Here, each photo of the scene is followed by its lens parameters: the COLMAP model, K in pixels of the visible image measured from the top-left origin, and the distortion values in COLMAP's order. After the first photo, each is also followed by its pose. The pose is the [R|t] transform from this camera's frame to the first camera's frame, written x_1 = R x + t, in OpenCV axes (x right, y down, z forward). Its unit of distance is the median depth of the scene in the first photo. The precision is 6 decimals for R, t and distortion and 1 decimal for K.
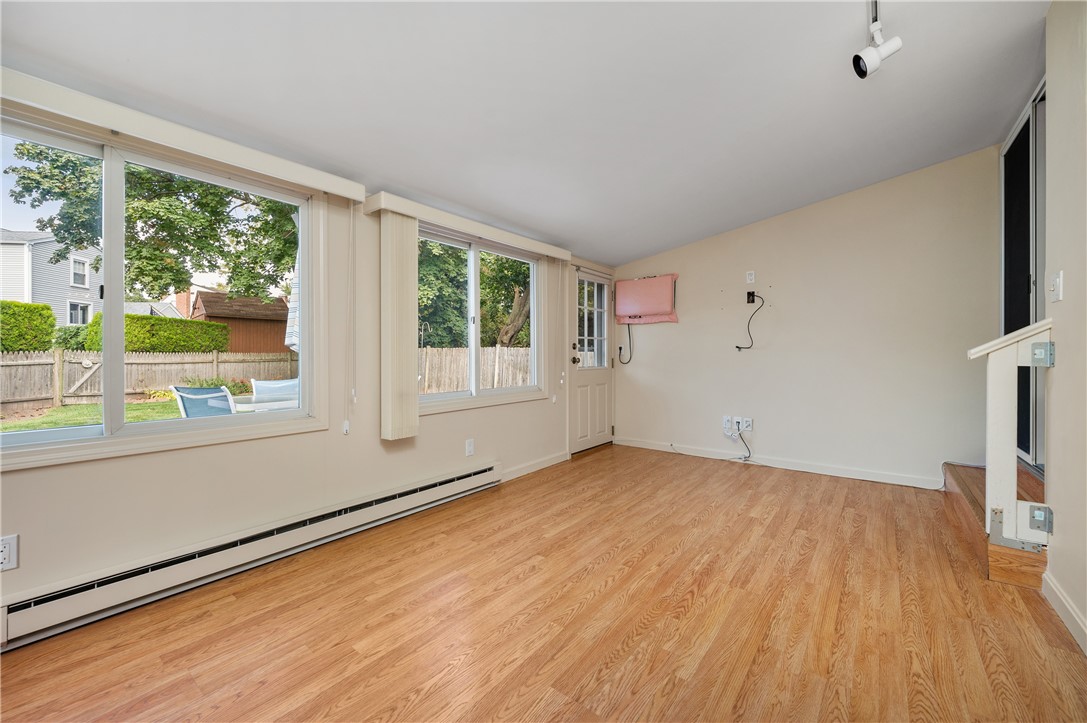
lens RADIAL K [[434.8, 0, 538.9], [0, 434.8, 356.0], [0, 0, 1]] dist [-0.000718, 0.000405]
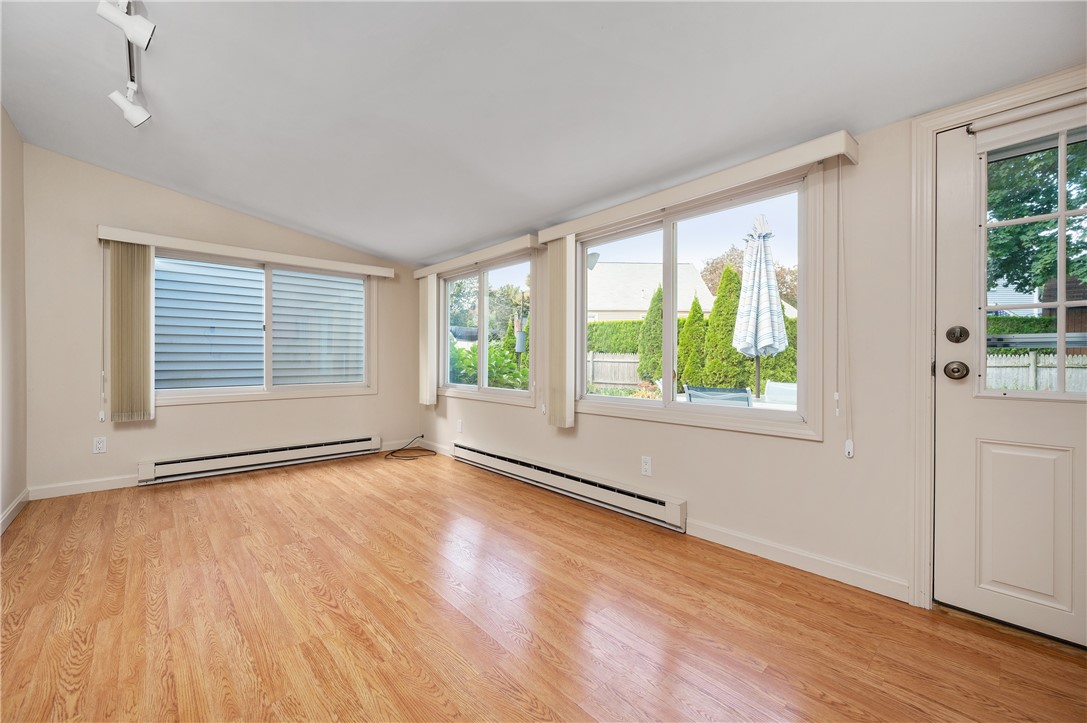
lens RADIAL K [[434.8, 0, 538.8], [0, 434.8, 359.9], [0, 0, 1]] dist [-0.000718, 0.000405]
pose [[-0.161207, 0.006134, -0.986902, 0.924629], [-0.004137, 0.999968, 0.006891, -0.001507], [0.986912, 0.005194, -0.161176, 1.212486]]
